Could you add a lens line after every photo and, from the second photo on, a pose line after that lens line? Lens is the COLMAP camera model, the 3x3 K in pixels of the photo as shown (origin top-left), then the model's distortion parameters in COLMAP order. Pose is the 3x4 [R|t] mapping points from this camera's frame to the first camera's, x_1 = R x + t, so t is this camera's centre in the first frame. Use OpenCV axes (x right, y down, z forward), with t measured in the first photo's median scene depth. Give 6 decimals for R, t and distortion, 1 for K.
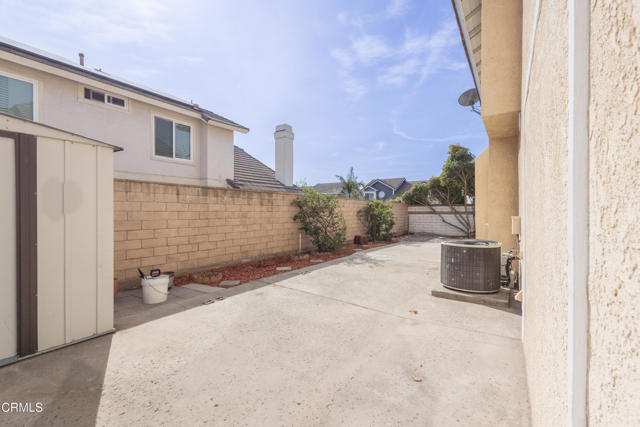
lens RADIAL K [[294.0, 0, 322.0], [0, 294.0, 210.7], [0, 0, 1]] dist [0.010928, -0.002617]
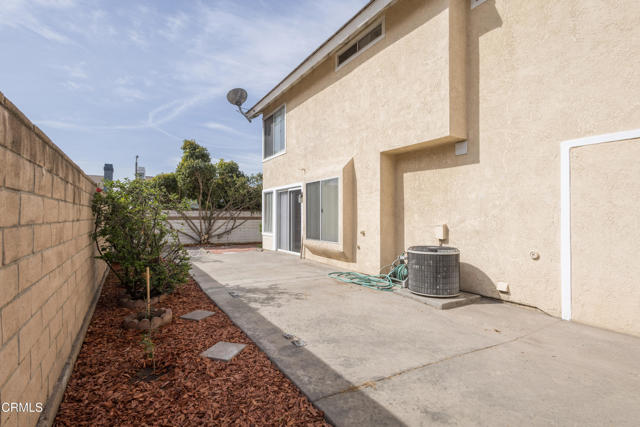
lens RADIAL K [[294.0, 0, 323.7], [0, 294.0, 214.9], [0, 0, 1]] dist [0.010928, -0.002617]
pose [[0.408506, 0.022424, 0.912480, -0.237508], [-0.020553, 0.999671, -0.015366, 0.003231], [-0.912524, -0.012477, 0.408832, 0.354978]]
